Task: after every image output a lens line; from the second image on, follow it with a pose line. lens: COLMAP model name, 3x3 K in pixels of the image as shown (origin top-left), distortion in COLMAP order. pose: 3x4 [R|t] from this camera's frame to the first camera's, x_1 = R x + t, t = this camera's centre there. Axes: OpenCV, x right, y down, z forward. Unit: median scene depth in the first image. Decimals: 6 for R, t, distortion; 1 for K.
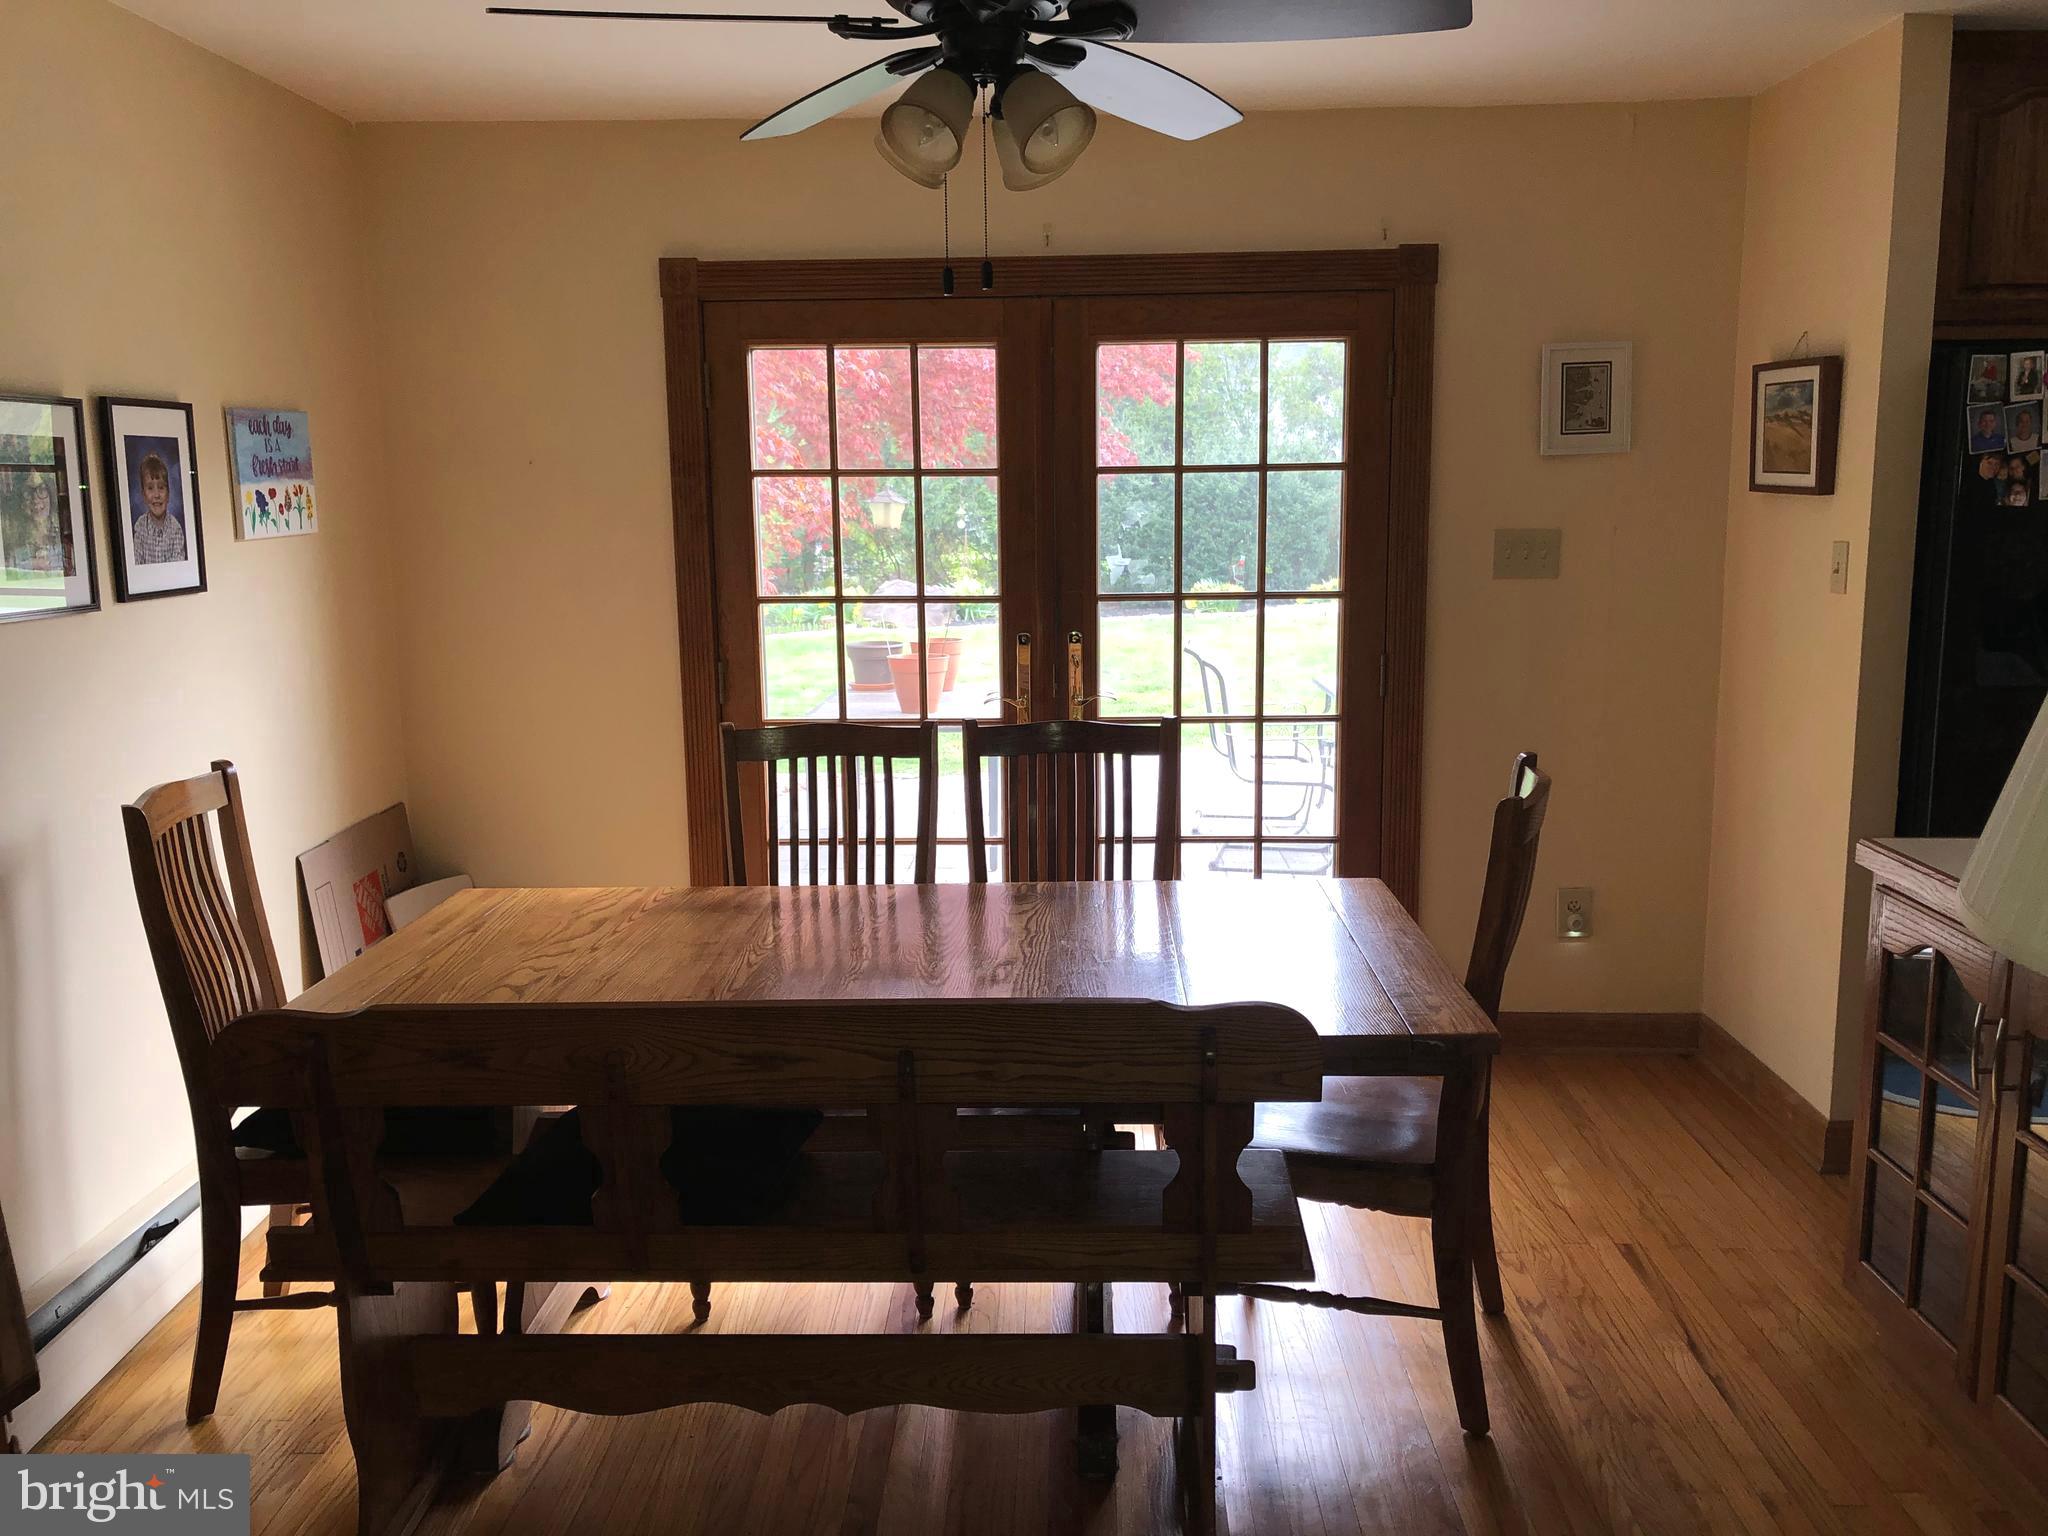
lens RADIAL K [[1639.5, 0, 1037.5], [0, 1639.5, 772.0], [0, 0, 1]] dist [0.034177, -0.025210]
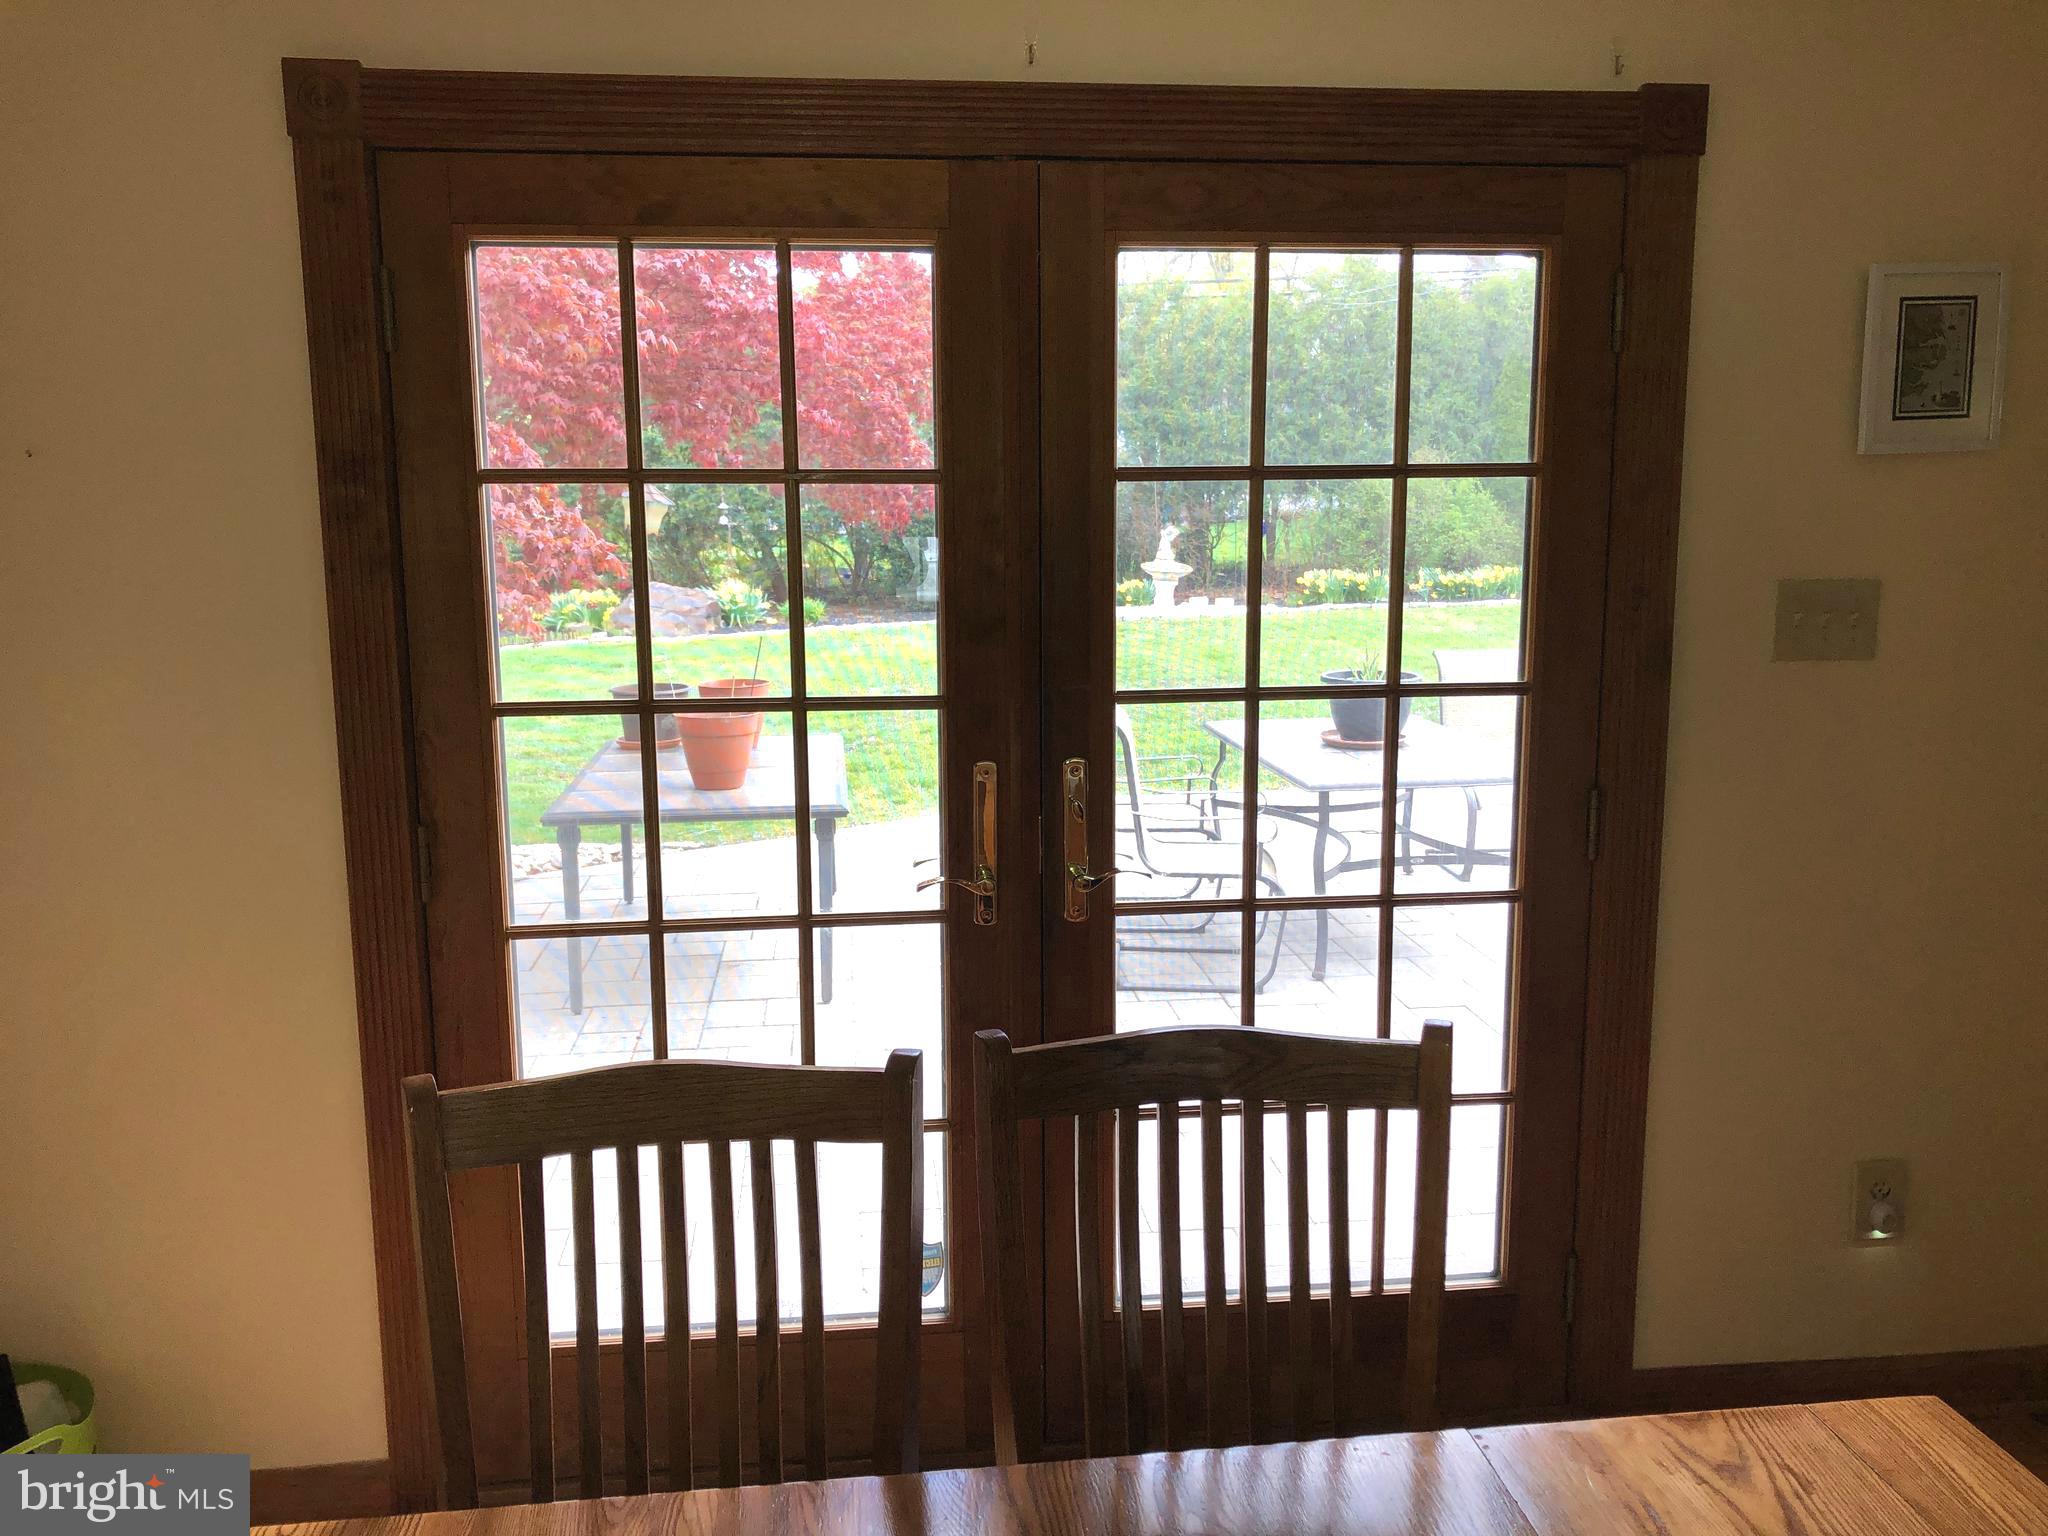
lens RADIAL K [[1639.5, 0, 1015.1], [0, 1639.5, 747.7], [0, 0, 1]] dist [0.034177, -0.025210]
pose [[0.990655, -0.016945, 0.135333, -0.075960], [0.018172, 0.999804, -0.007837, -0.087991], [-0.135174, 0.010223, 0.990769, 0.455395]]
